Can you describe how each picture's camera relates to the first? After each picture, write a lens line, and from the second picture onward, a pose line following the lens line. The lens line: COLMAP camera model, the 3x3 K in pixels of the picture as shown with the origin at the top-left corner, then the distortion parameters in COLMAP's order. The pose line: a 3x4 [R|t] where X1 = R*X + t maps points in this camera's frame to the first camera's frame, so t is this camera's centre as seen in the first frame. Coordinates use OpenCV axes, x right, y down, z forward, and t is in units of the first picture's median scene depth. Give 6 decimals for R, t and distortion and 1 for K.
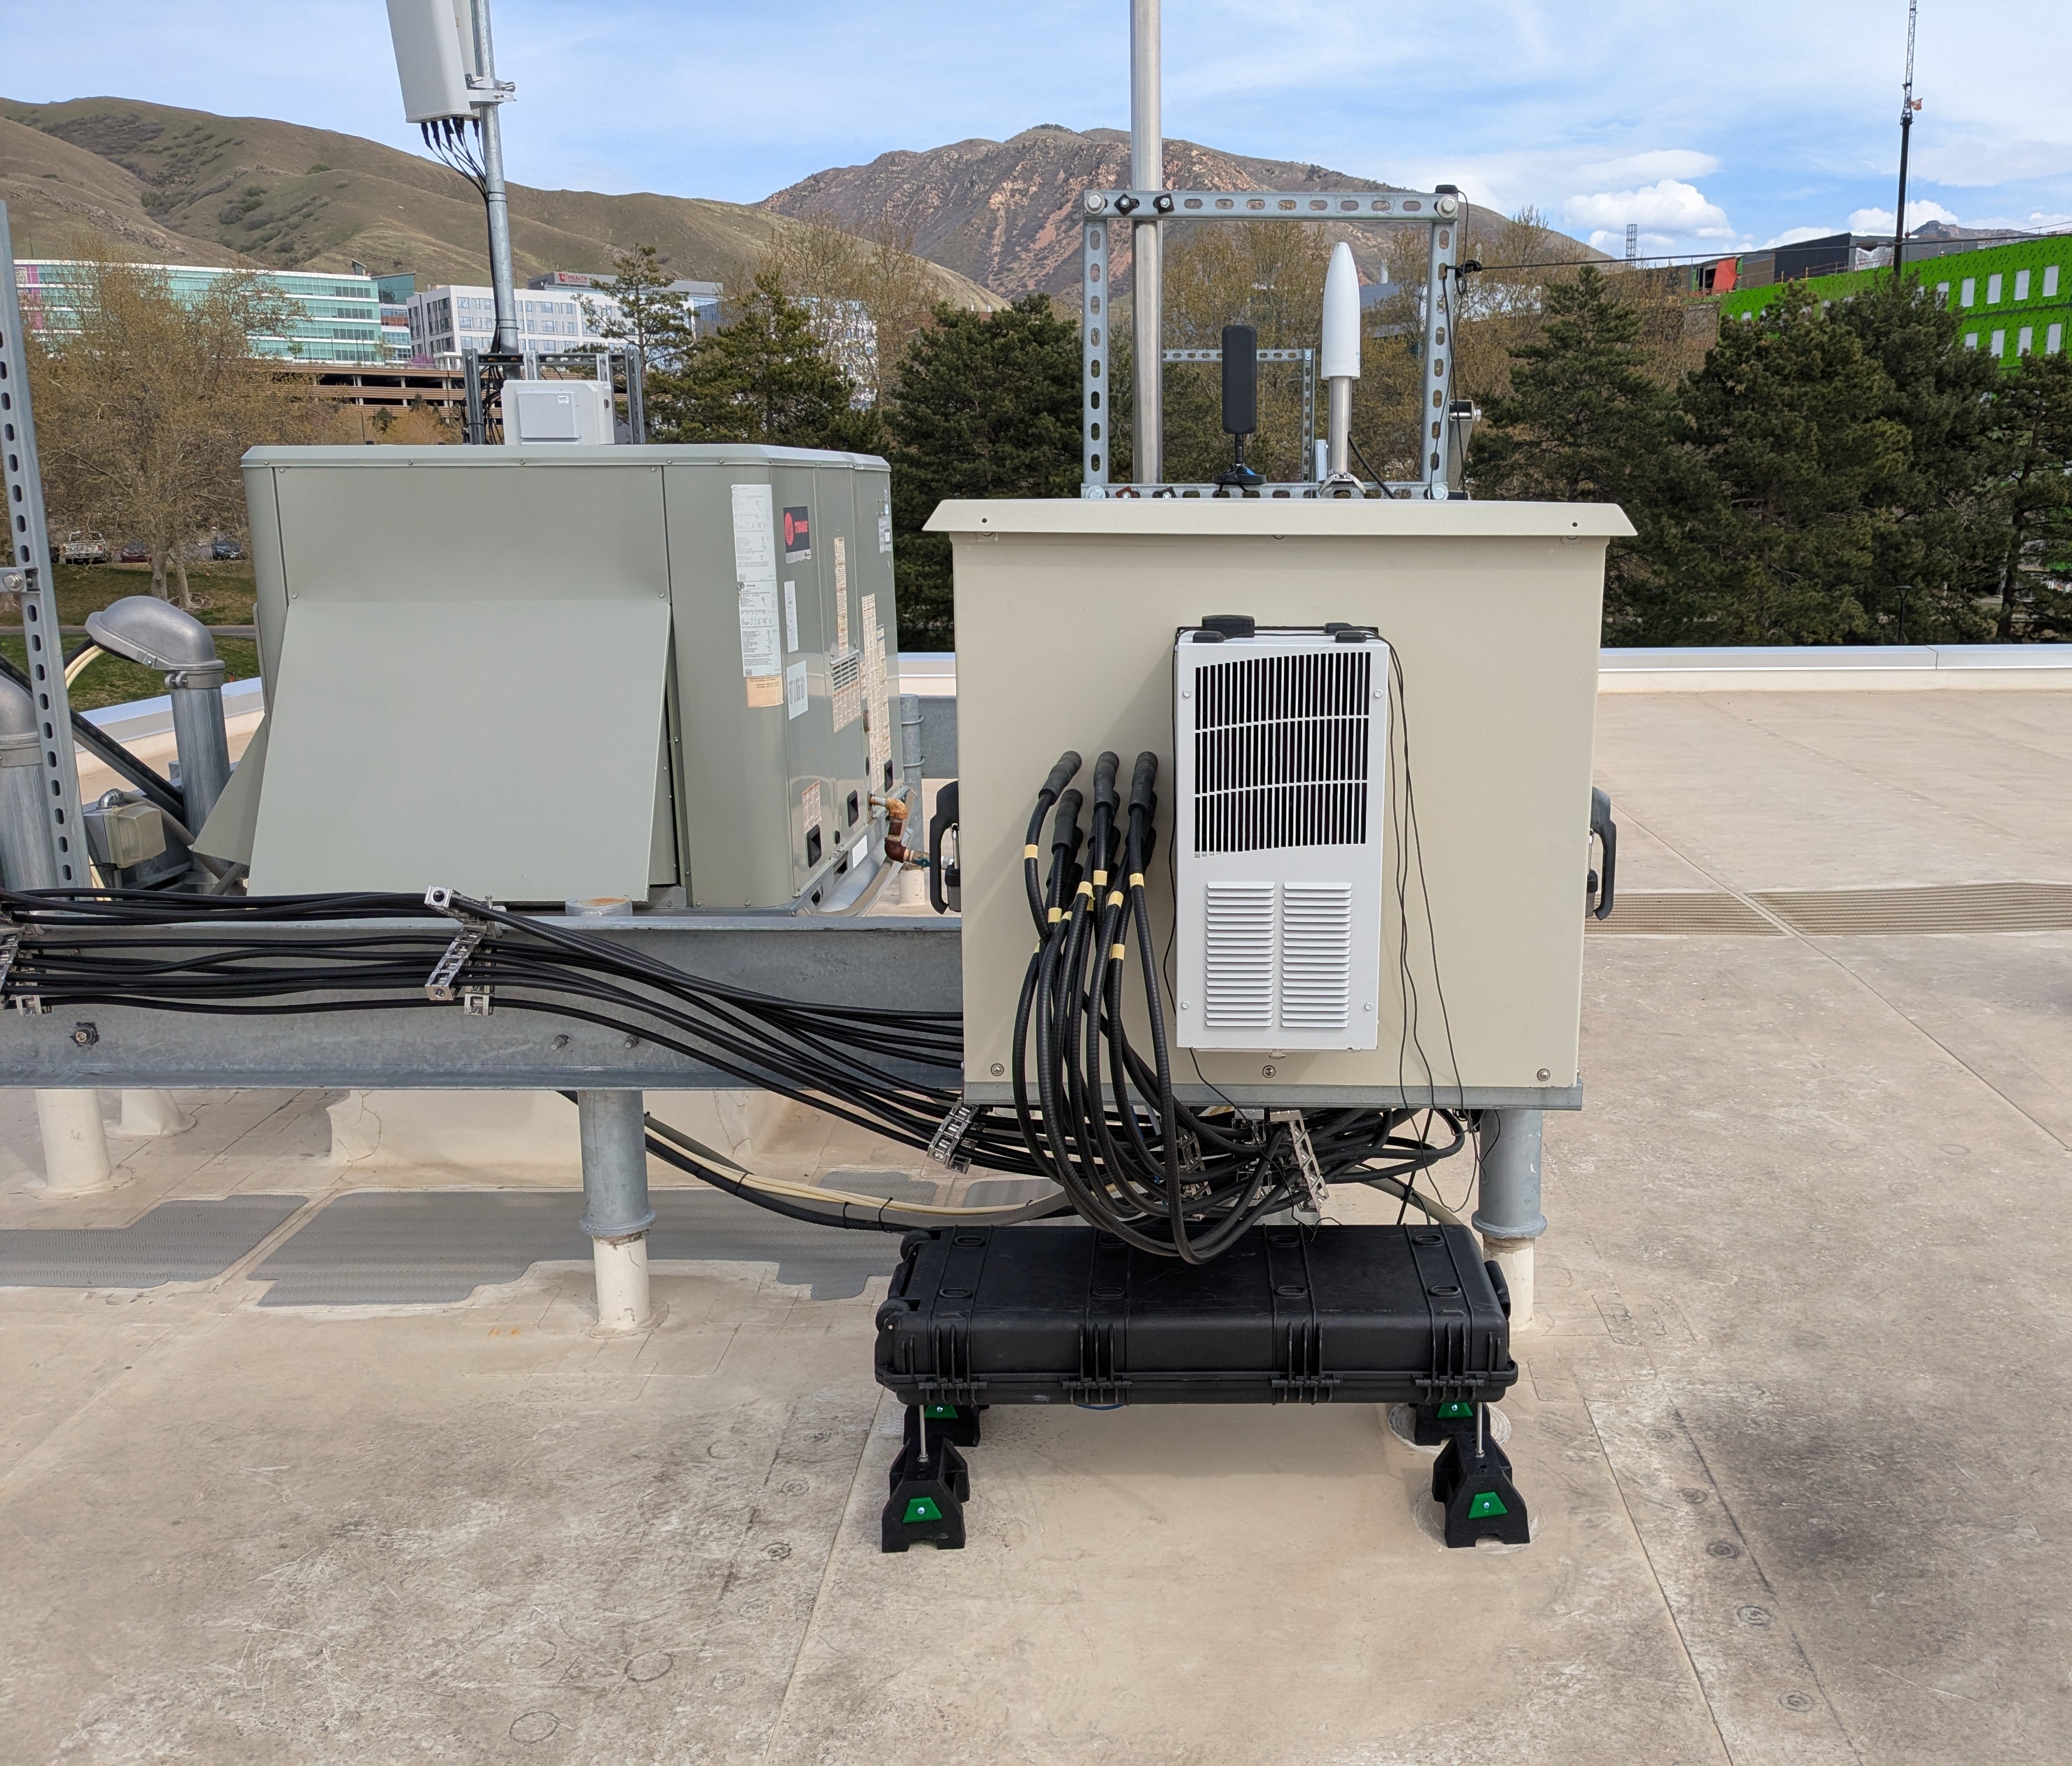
lens RADIAL K [[1867.9, 0, 1045.3], [0, 1867.9, 903.4], [0, 0, 1]] dist [0.016214, -0.029867]
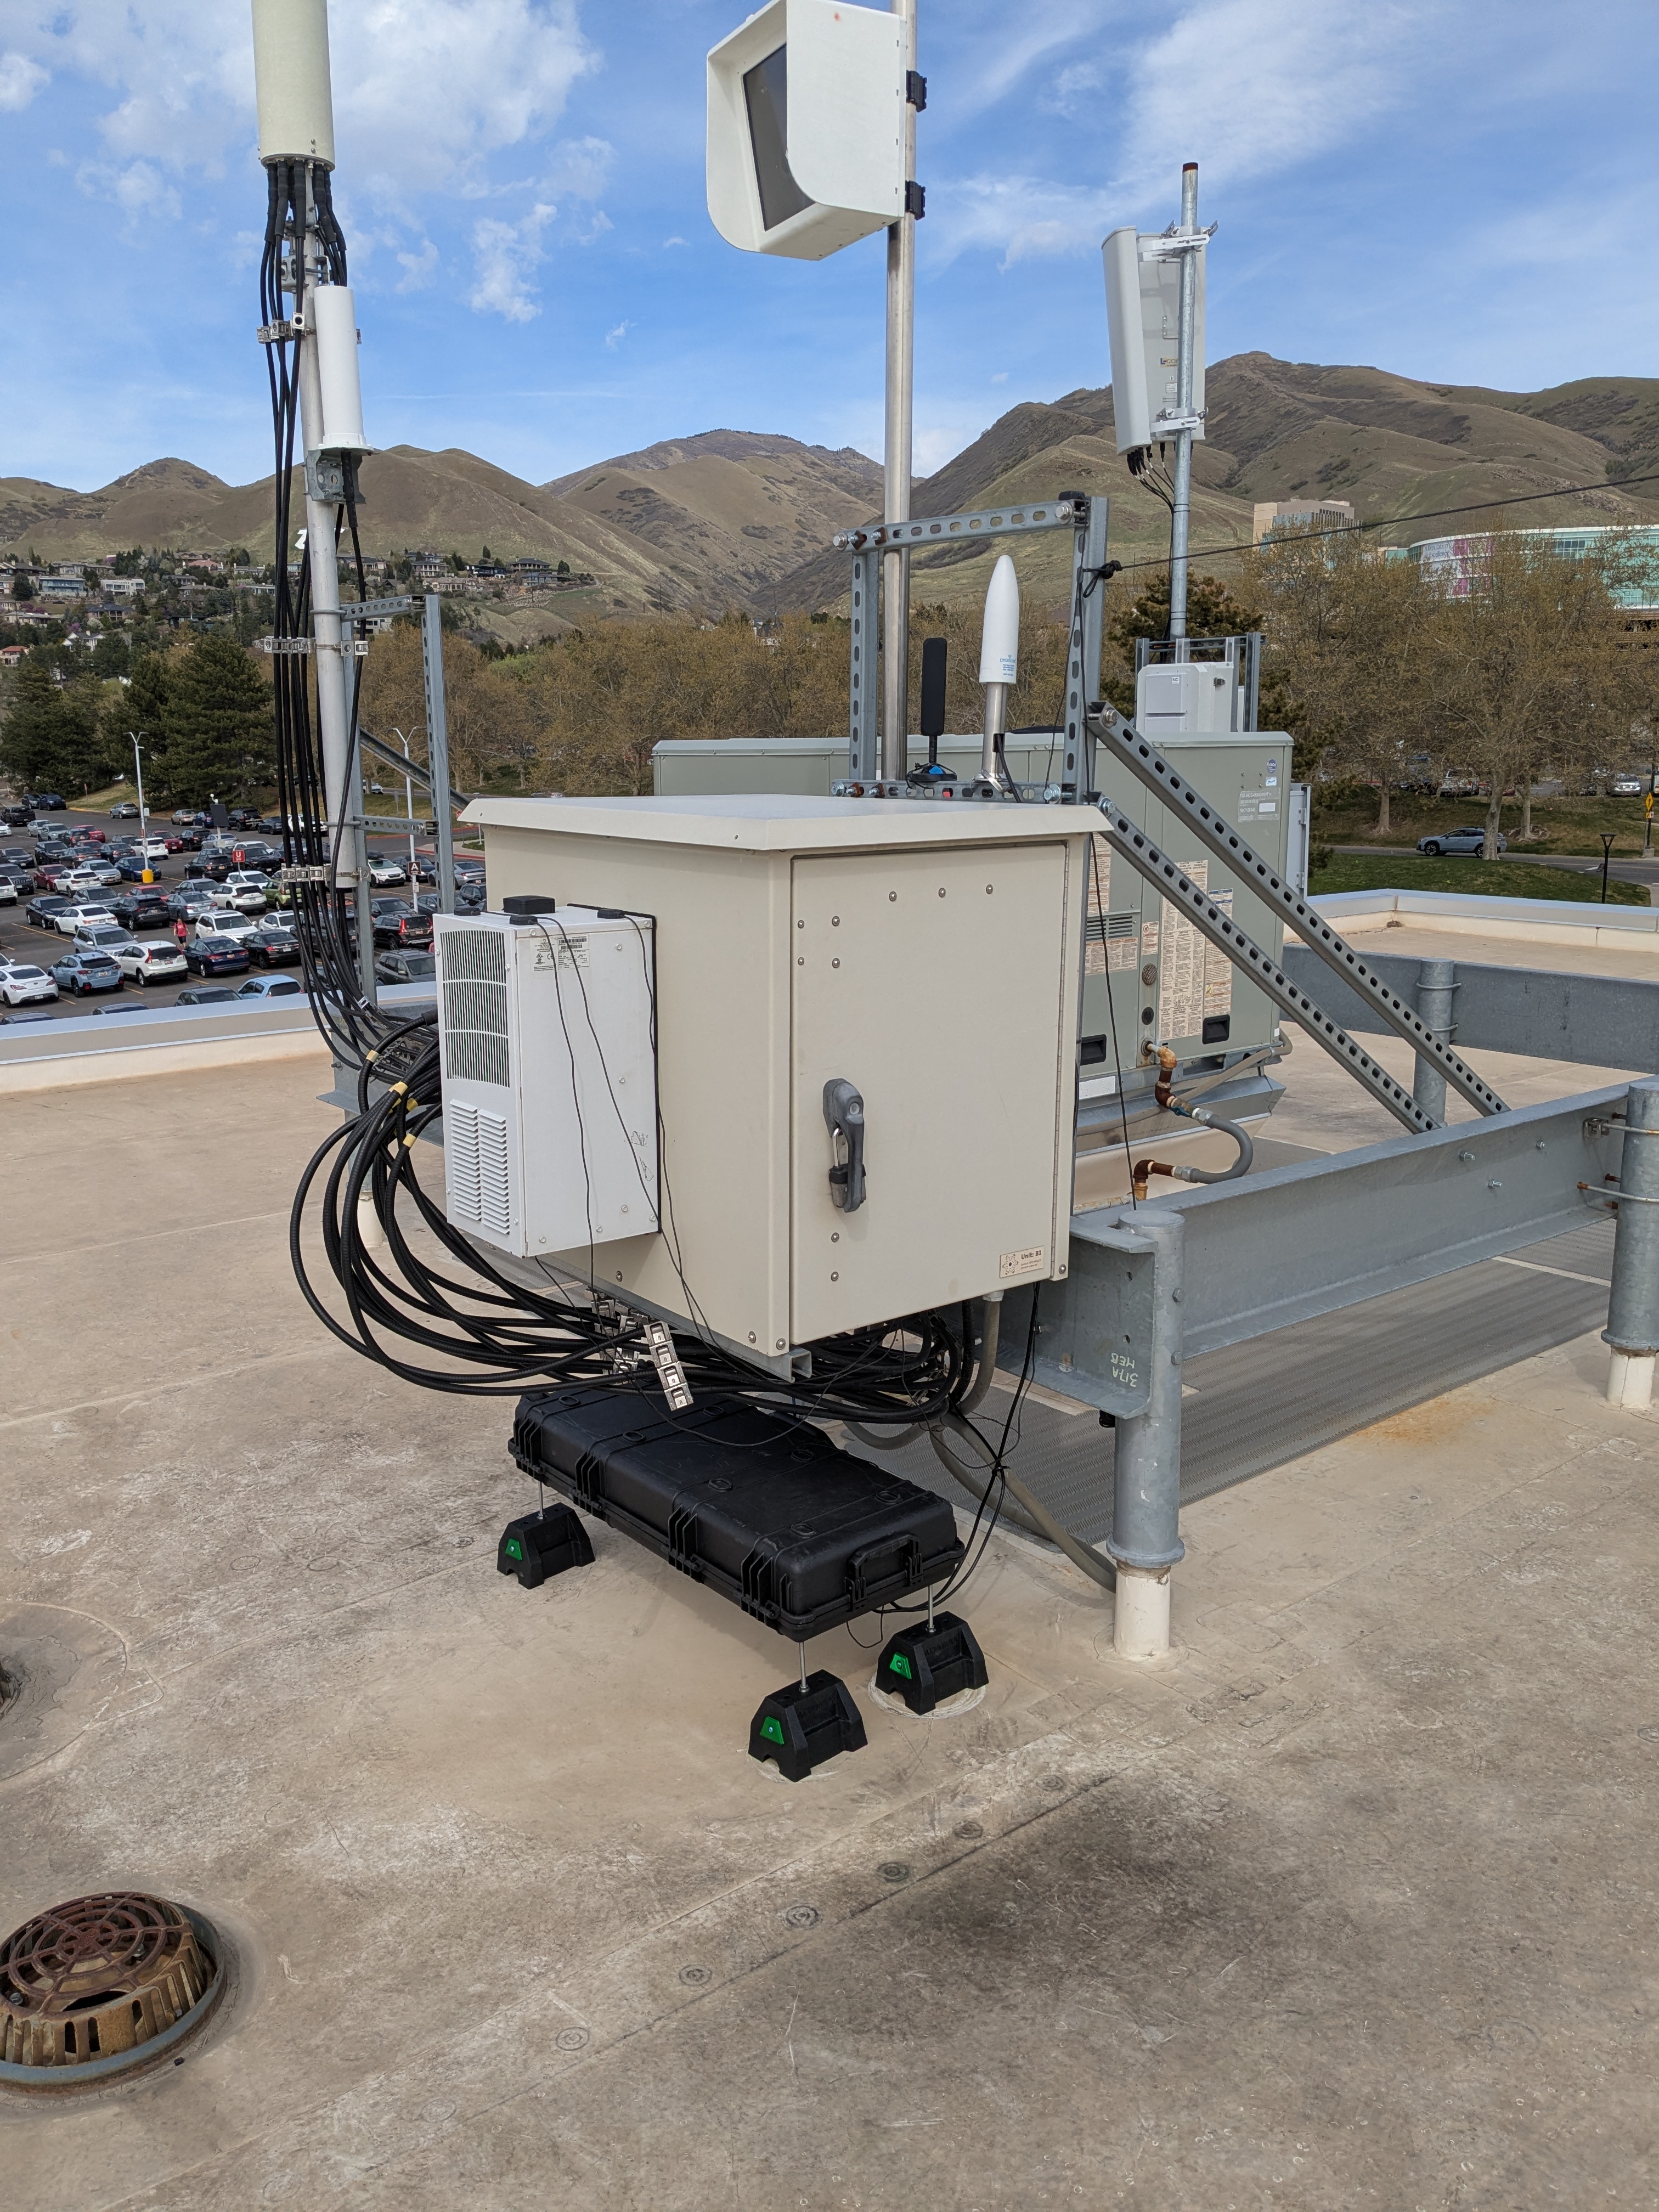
lens RADIAL K [[1728.9, 0, 831.2], [0, 1728.9, 1088.9], [0, 0, 1]] dist [0.012646, -0.010021]
pose [[0.638134, 0.154750, -0.754213, 0.854437], [-0.163490, 0.984488, 0.063671, -0.100121], [0.752367, 0.082676, 0.653535, 0.304901]]
